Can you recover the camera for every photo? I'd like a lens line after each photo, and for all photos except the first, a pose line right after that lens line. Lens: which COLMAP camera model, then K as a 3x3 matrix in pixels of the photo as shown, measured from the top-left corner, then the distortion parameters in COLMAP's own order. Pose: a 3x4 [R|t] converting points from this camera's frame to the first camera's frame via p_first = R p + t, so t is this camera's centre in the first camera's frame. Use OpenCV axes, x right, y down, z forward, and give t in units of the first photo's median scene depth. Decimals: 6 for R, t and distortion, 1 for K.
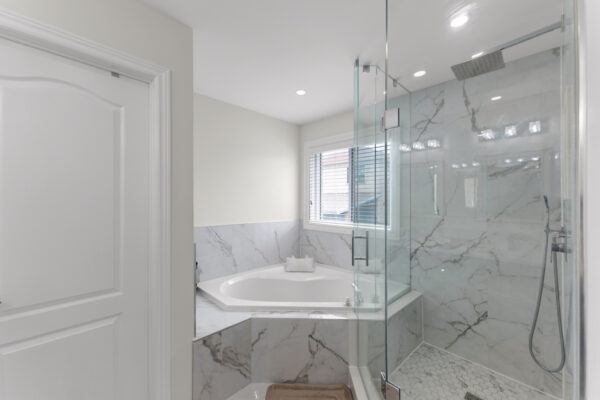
lens RADIAL K [[241.5, 0, 298.9], [0, 241.5, 203.2], [0, 0, 1]] dist [0.015372, 0.000022]
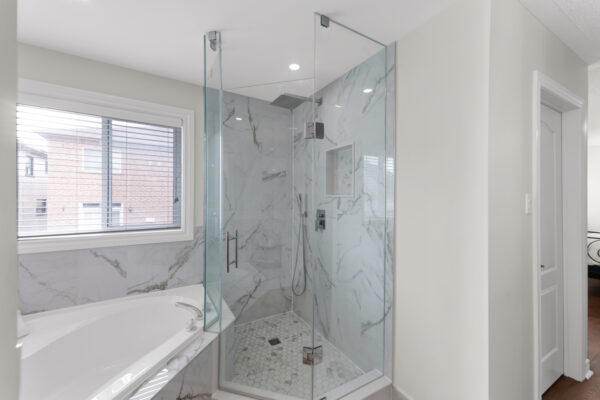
lens RADIAL K [[241.5, 0, 295.4], [0, 241.5, 201.9], [0, 0, 1]] dist [0.015372, 0.000022]
pose [[0.232863, -0.021367, 0.972275, -0.388440], [0.008317, 0.999766, 0.019979, -0.006254], [-0.972474, 0.003434, 0.232986, 0.392281]]
